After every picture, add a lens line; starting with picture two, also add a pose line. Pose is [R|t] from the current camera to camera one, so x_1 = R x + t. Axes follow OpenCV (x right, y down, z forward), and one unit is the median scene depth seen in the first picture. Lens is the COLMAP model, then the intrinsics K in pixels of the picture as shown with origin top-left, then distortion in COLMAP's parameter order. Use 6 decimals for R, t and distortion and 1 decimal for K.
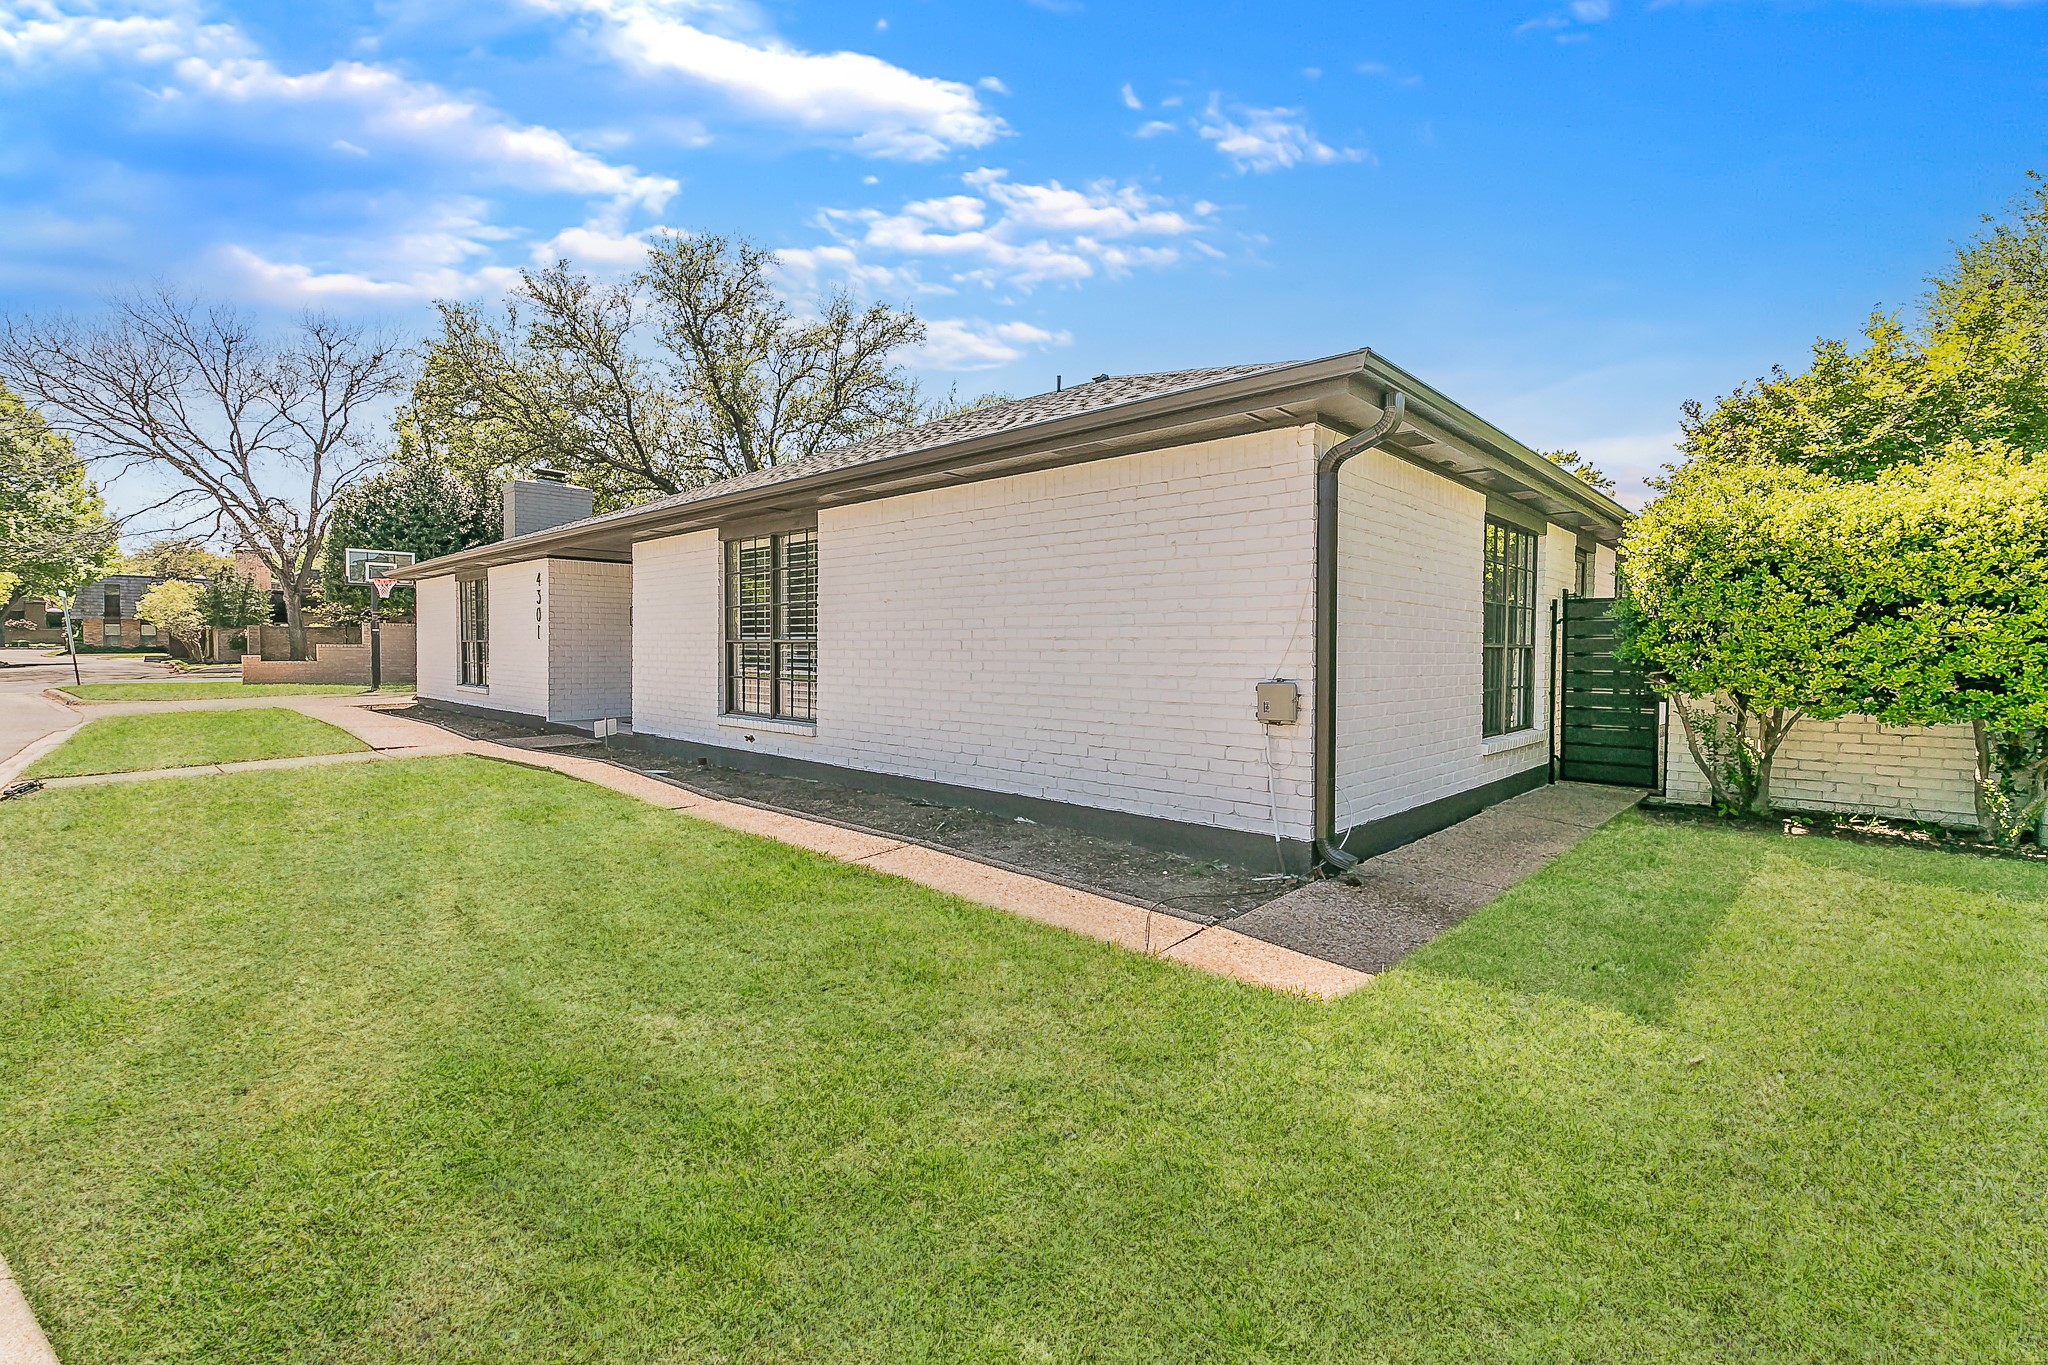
lens RADIAL K [[878.1, 0, 1033.3], [0, 878.1, 680.8], [0, 0, 1]] dist [0.003820, -0.000111]
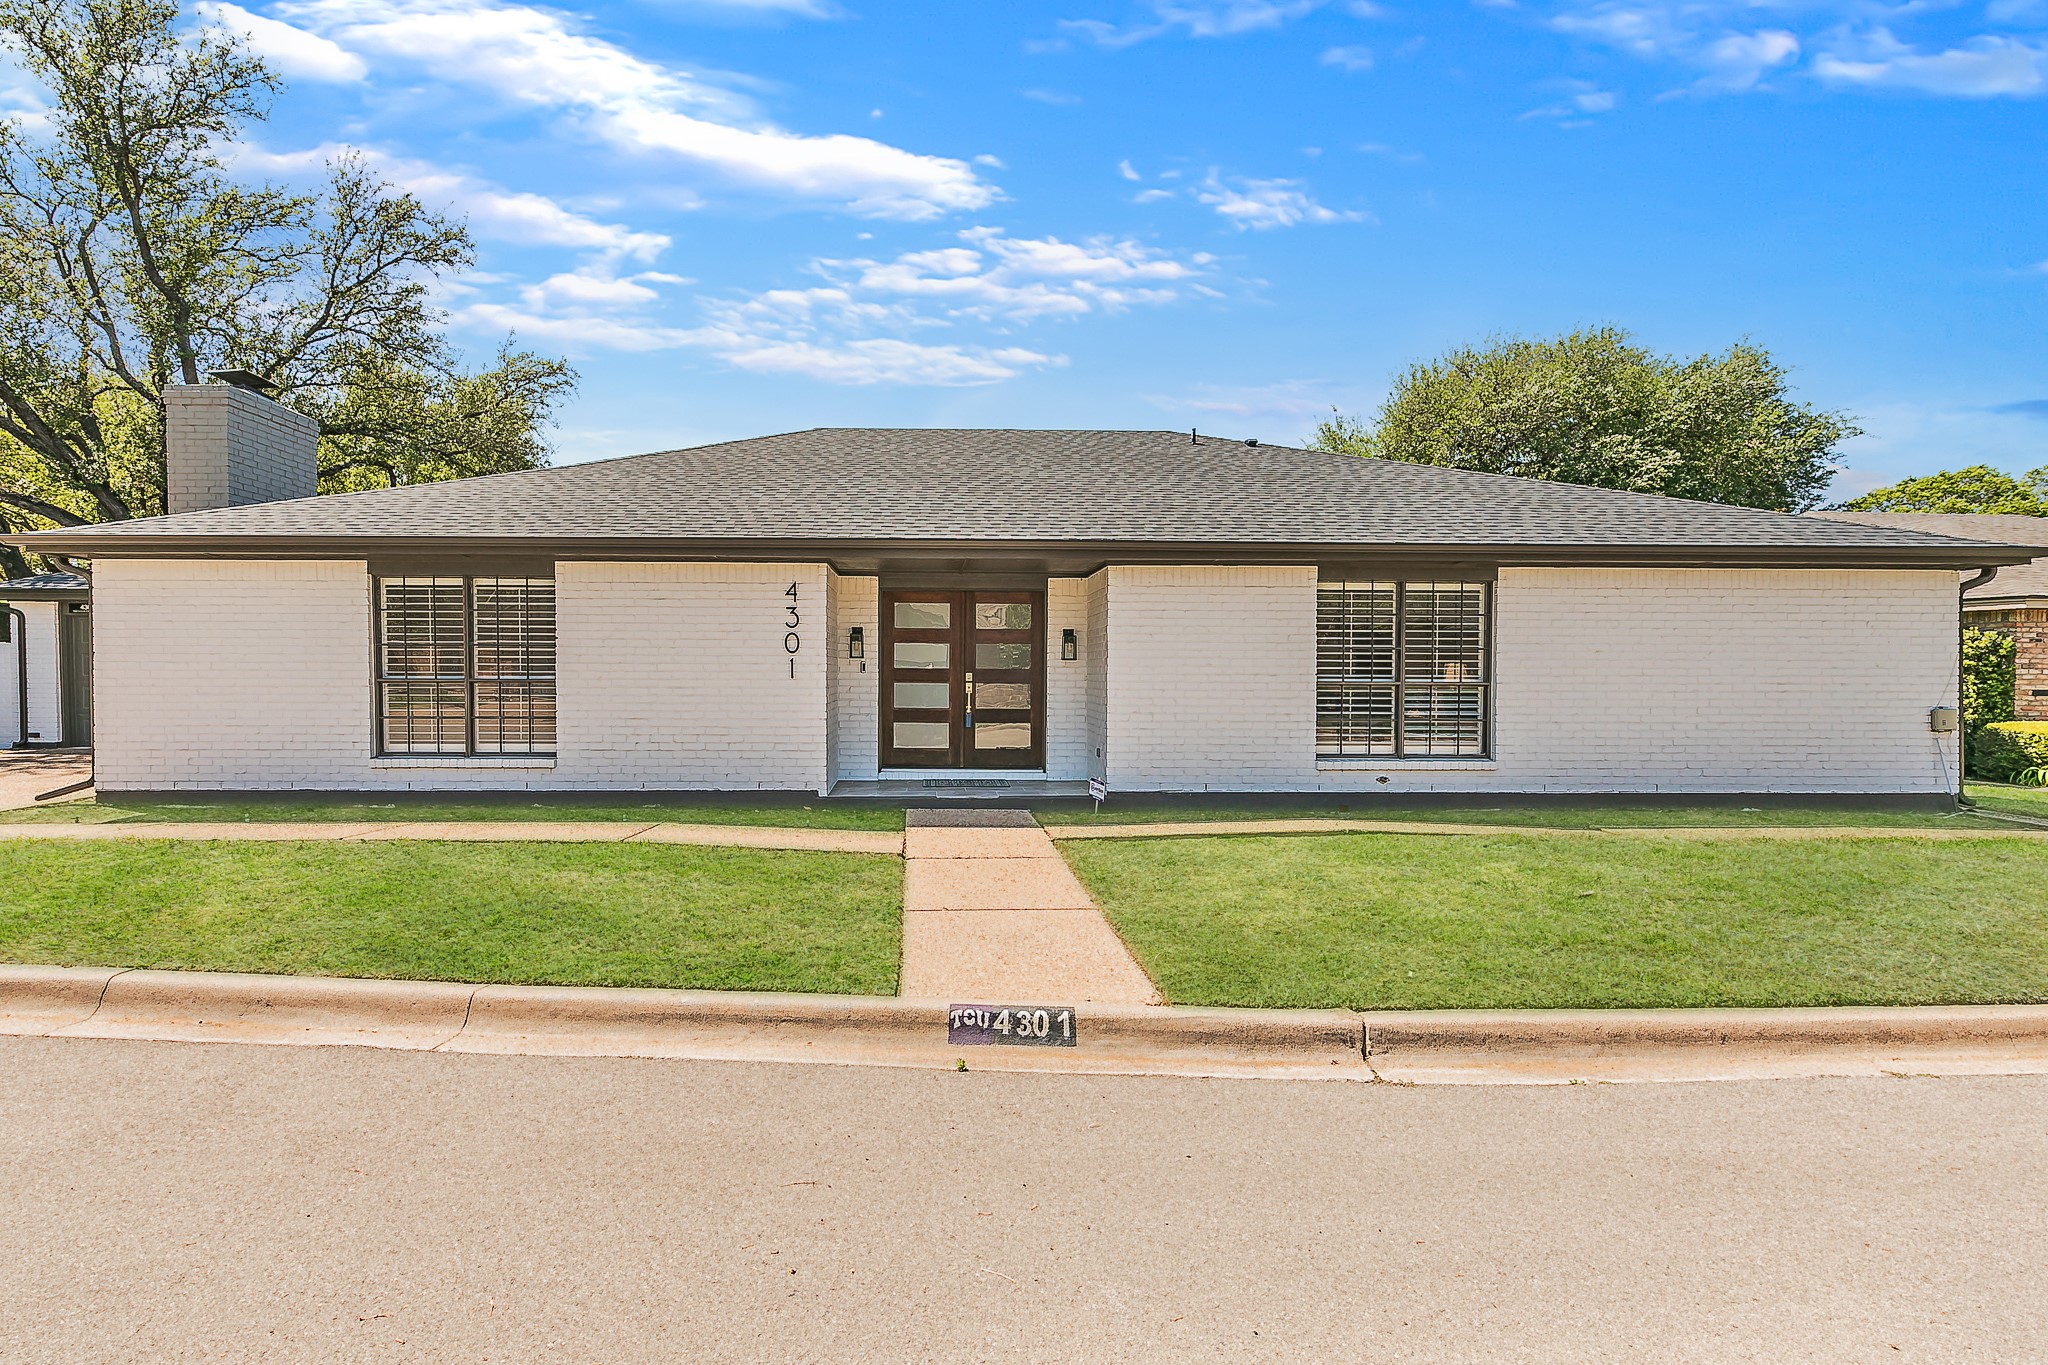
lens RADIAL K [[878.1, 0, 1033.3], [0, 878.1, 680.8], [0, 0, 1]] dist [0.003820, -0.000111]
pose [[0.723295, -0.004306, 0.690525, -2.027988], [0.026013, 0.999441, -0.021015, -0.057470], [-0.690049, 0.033163, 0.723003, 0.841851]]
